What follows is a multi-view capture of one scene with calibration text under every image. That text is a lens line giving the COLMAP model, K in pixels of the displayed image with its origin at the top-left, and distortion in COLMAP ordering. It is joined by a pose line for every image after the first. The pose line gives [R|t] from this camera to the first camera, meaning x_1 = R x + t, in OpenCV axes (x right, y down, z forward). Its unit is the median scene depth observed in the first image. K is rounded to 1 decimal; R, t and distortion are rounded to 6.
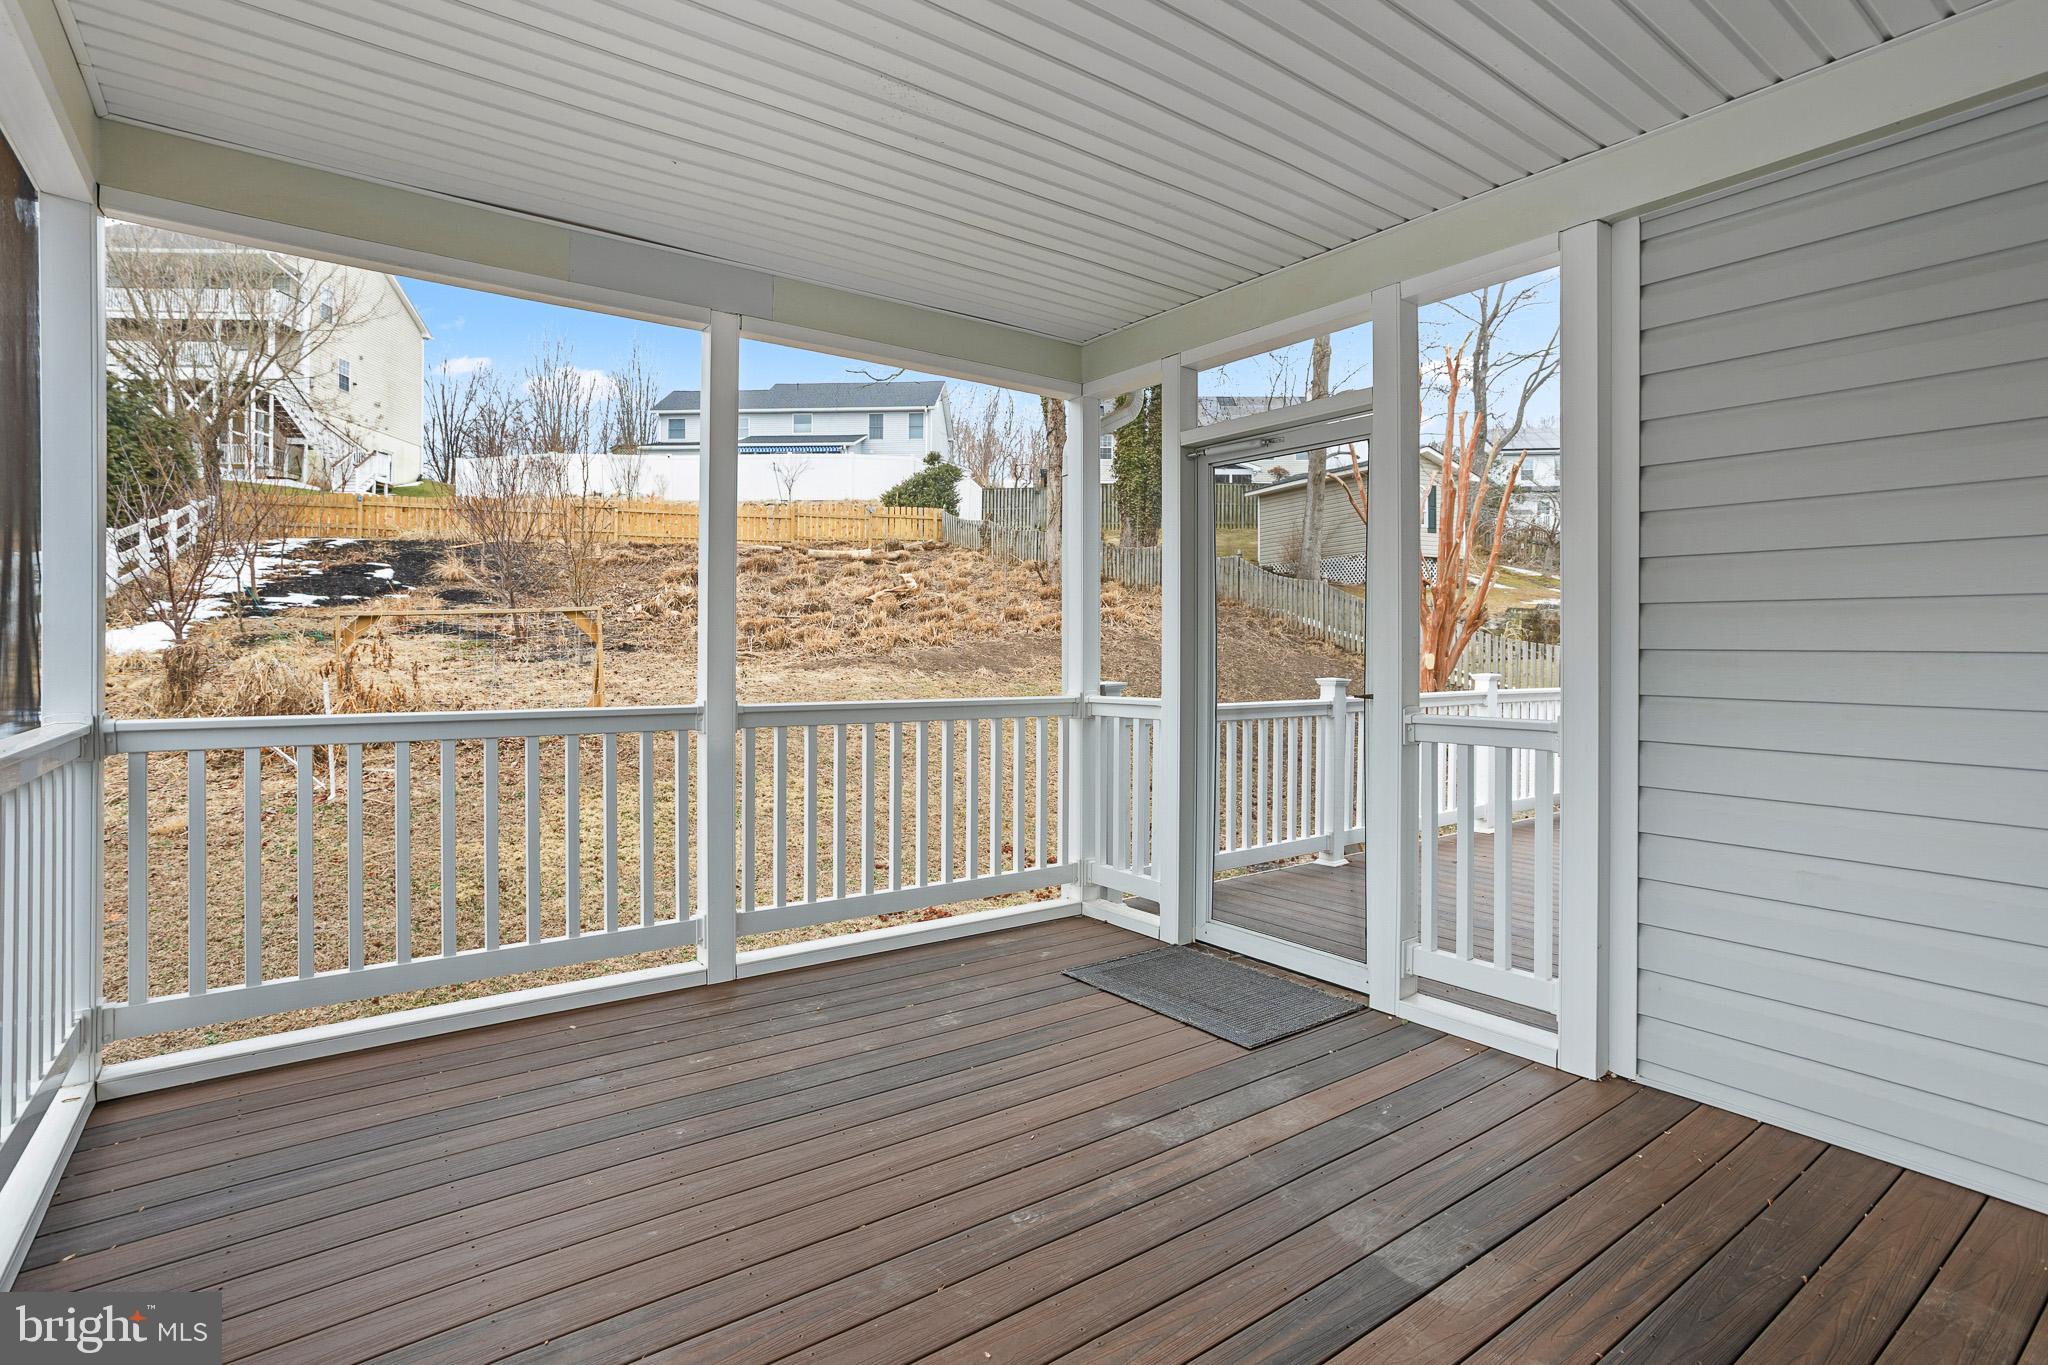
lens RADIAL K [[988.0, 0, 1009.1], [0, 988.0, 644.6], [0, 0, 1]] dist [-0.024878, 0.011065]
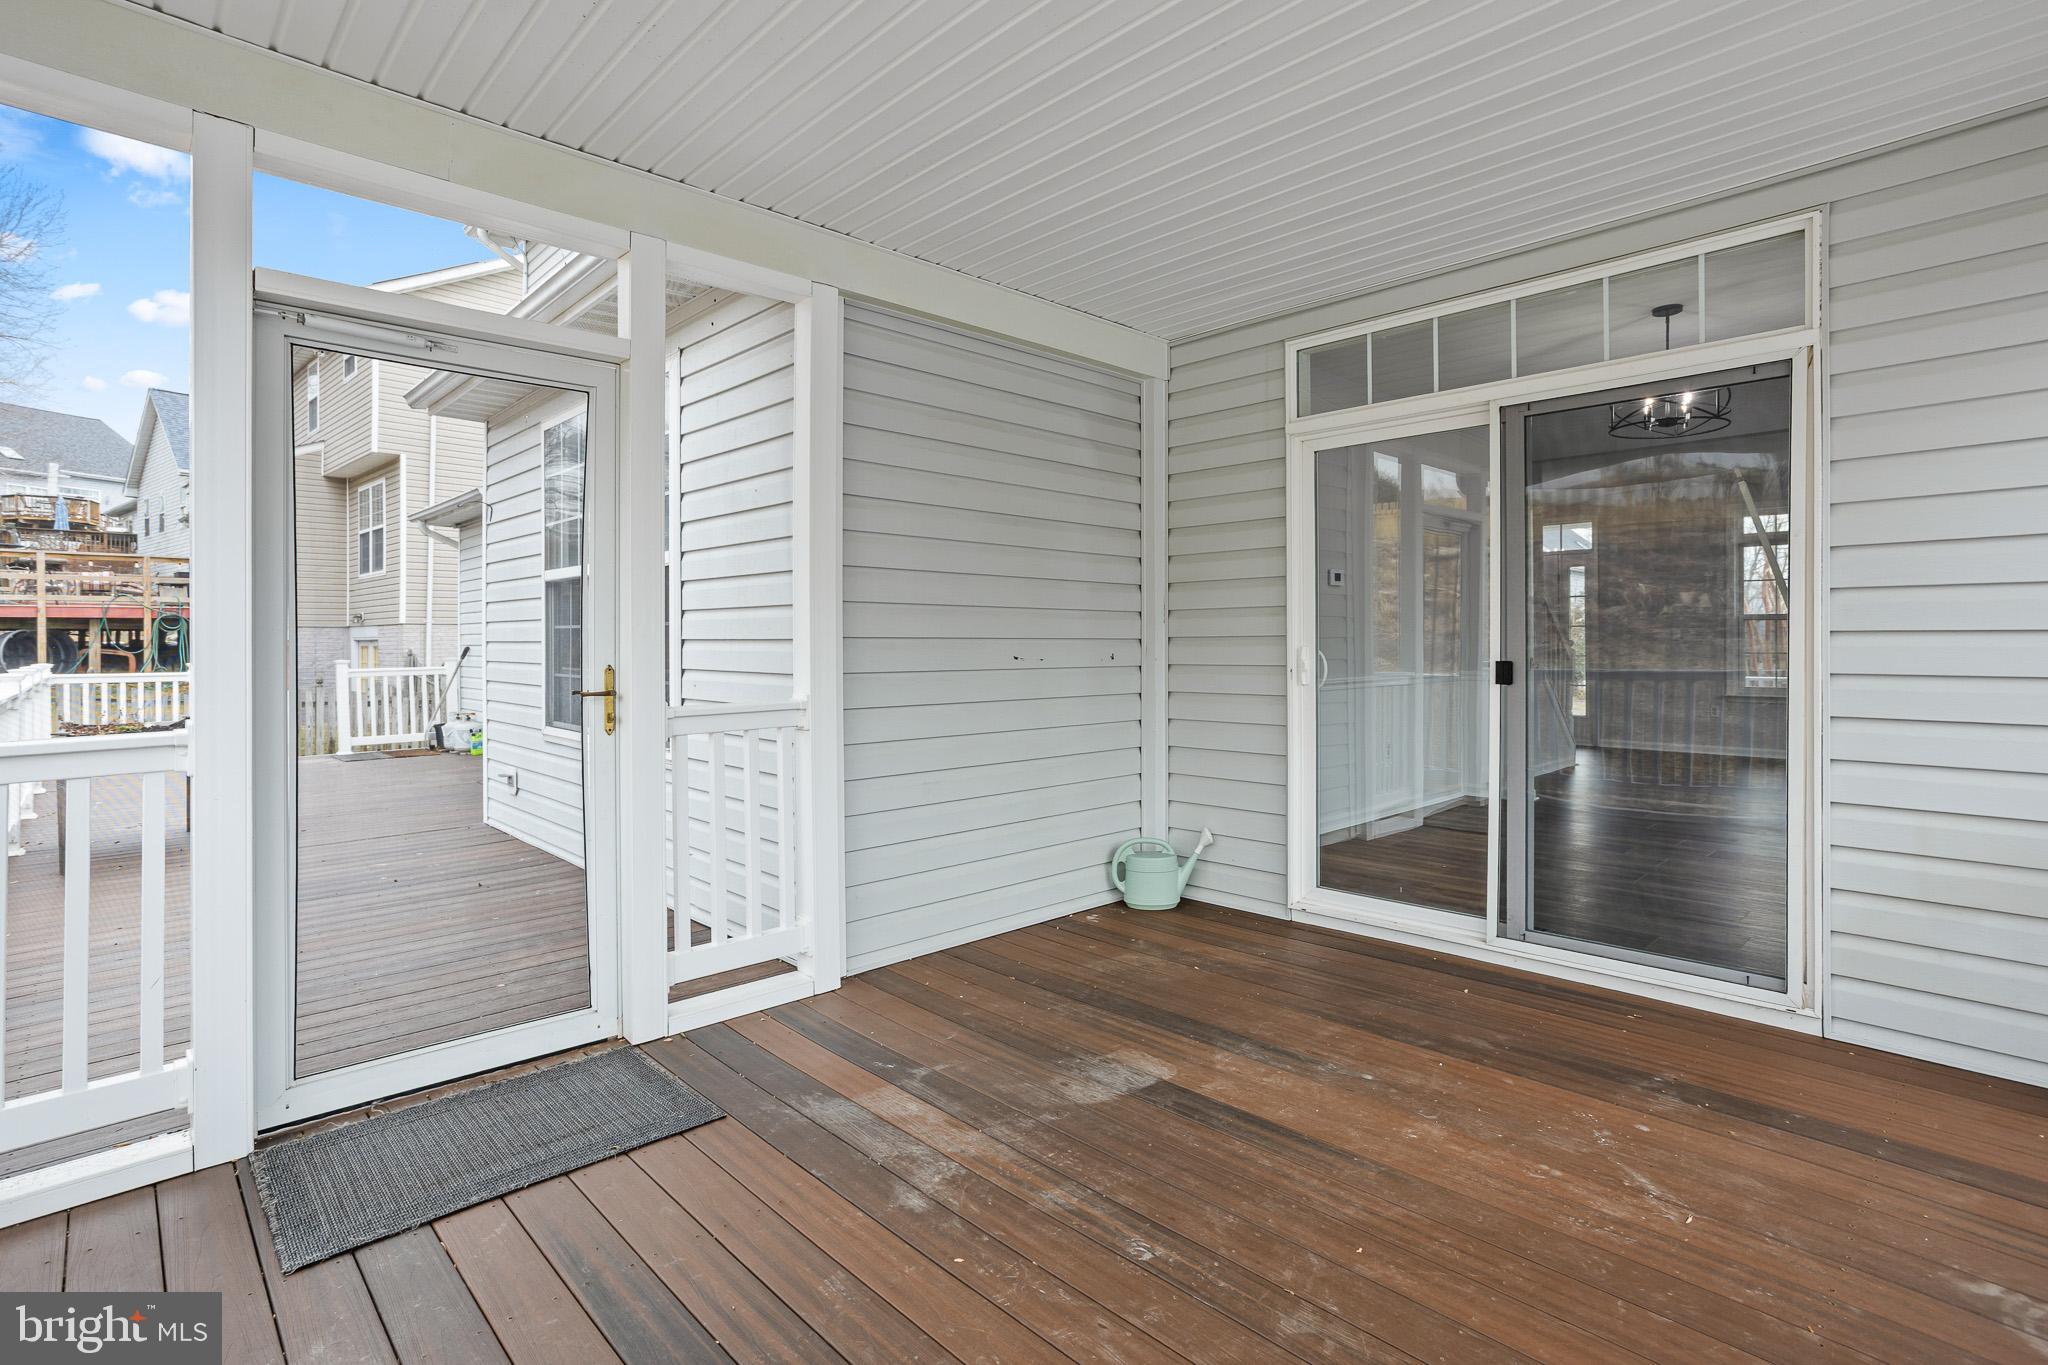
lens RADIAL K [[988.0, 0, 1025.5], [0, 988.0, 640.5], [0, 0, 1]] dist [-0.024878, 0.011065]
pose [[-0.112978, -0.001235, 0.993597, -0.560763], [0.002992, 0.999994, 0.001583, 0.006648], [-0.993593, 0.003152, -0.112973, 0.769643]]
